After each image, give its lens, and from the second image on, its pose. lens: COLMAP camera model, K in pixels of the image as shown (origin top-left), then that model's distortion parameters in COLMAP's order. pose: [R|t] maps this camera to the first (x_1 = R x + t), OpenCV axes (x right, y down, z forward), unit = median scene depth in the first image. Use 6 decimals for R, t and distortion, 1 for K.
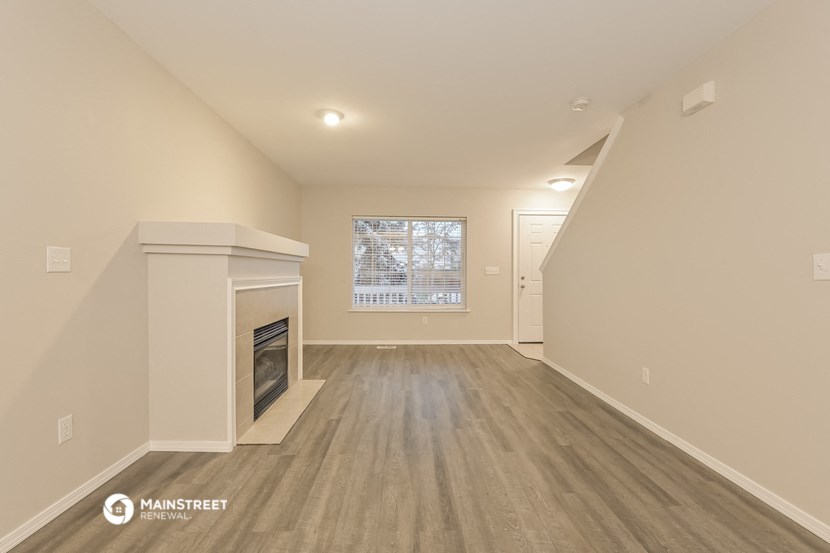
lens RADIAL K [[379.1, 0, 420.3], [0, 379.1, 275.2], [0, 0, 1]] dist [0.002226, -0.000054]
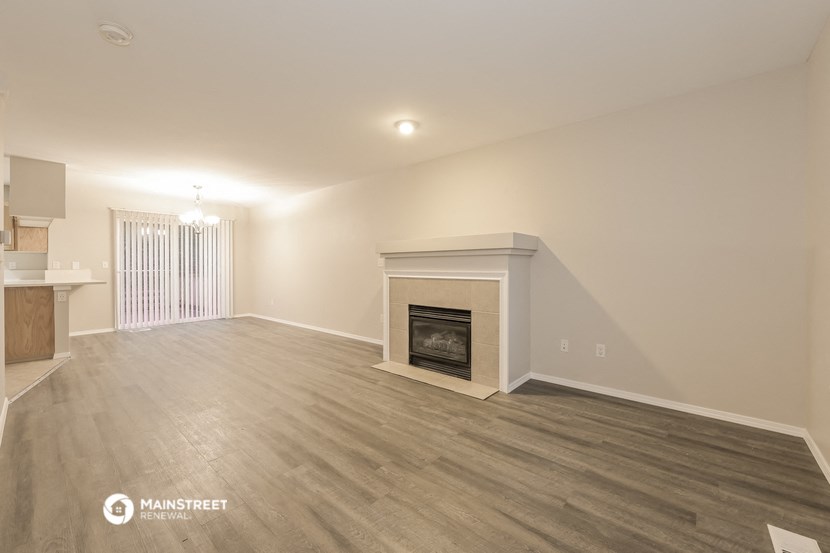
lens RADIAL K [[336.3, 0, 418.5], [0, 336.3, 267.7], [0, 0, 1]] dist [0.000768, 0.000175]
pose [[-0.697847, -0.007047, -0.716212, 0.478275], [-0.005687, 0.999975, -0.004298, 0.001580], [0.716224, 0.001074, -0.697870, 1.860688]]
